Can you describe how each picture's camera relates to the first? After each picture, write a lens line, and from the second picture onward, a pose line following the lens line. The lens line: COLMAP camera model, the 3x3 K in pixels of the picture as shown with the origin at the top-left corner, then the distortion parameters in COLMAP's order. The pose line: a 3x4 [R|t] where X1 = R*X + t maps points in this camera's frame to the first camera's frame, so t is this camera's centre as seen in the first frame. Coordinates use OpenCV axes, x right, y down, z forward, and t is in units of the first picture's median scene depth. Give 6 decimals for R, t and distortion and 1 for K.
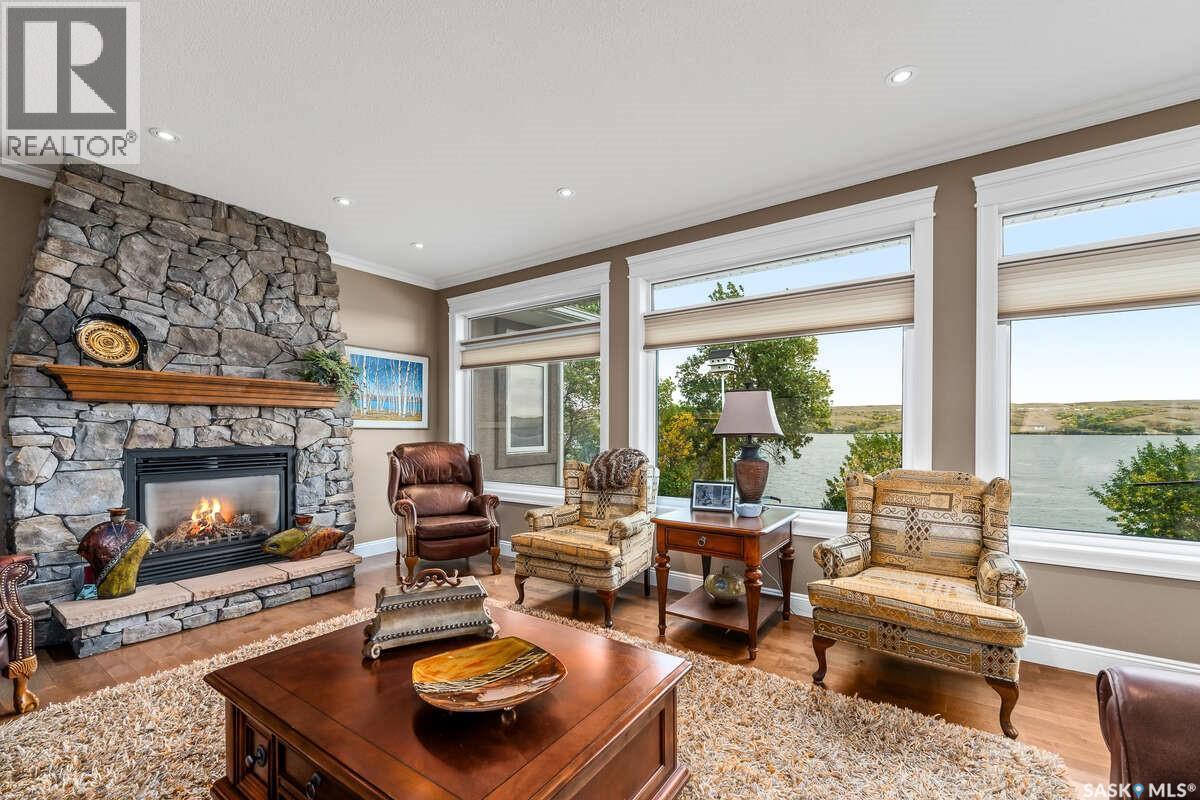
lens RADIAL K [[500.5, 0, 610.6], [0, 500.5, 430.3], [0, 0, 1]] dist [-0.000736, -0.000145]
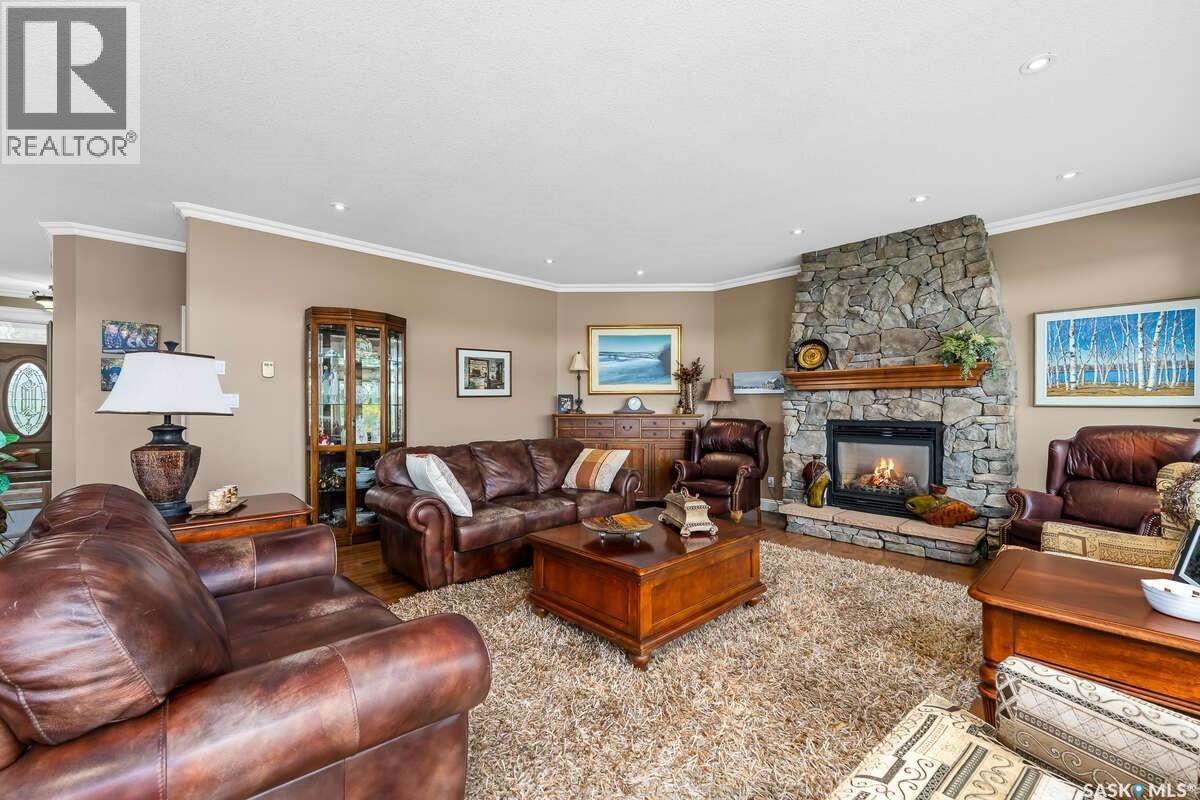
lens RADIAL K [[513.0, 0, 565.2], [0, 513.0, 403.4], [0, 0, 1]] dist [-0.002343, -0.000386]
pose [[-0.276282, -0.006978, -0.961051, 0.719058], [-0.004596, 0.999972, -0.005940, 0.000173], [0.961066, 0.002775, -0.276307, 0.537751]]
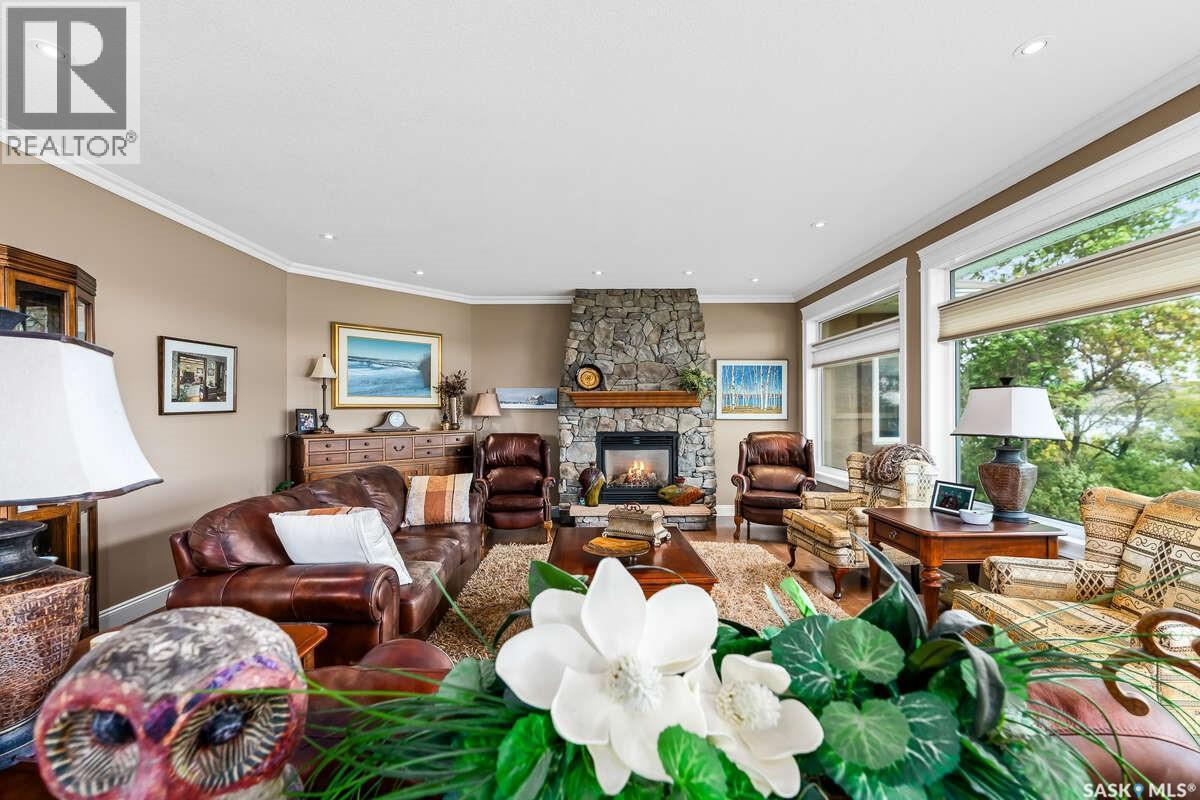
lens RADIAL K [[524.2, 0, 600.8], [0, 524.2, 407.8], [0, 0, 1]] dist [-0.000183, -0.000057]
pose [[0.565346, -0.007299, -0.824822, 0.597460], [0.001733, 0.999969, -0.007661, -0.032698], [0.824852, 0.002902, 0.565341, -0.114159]]
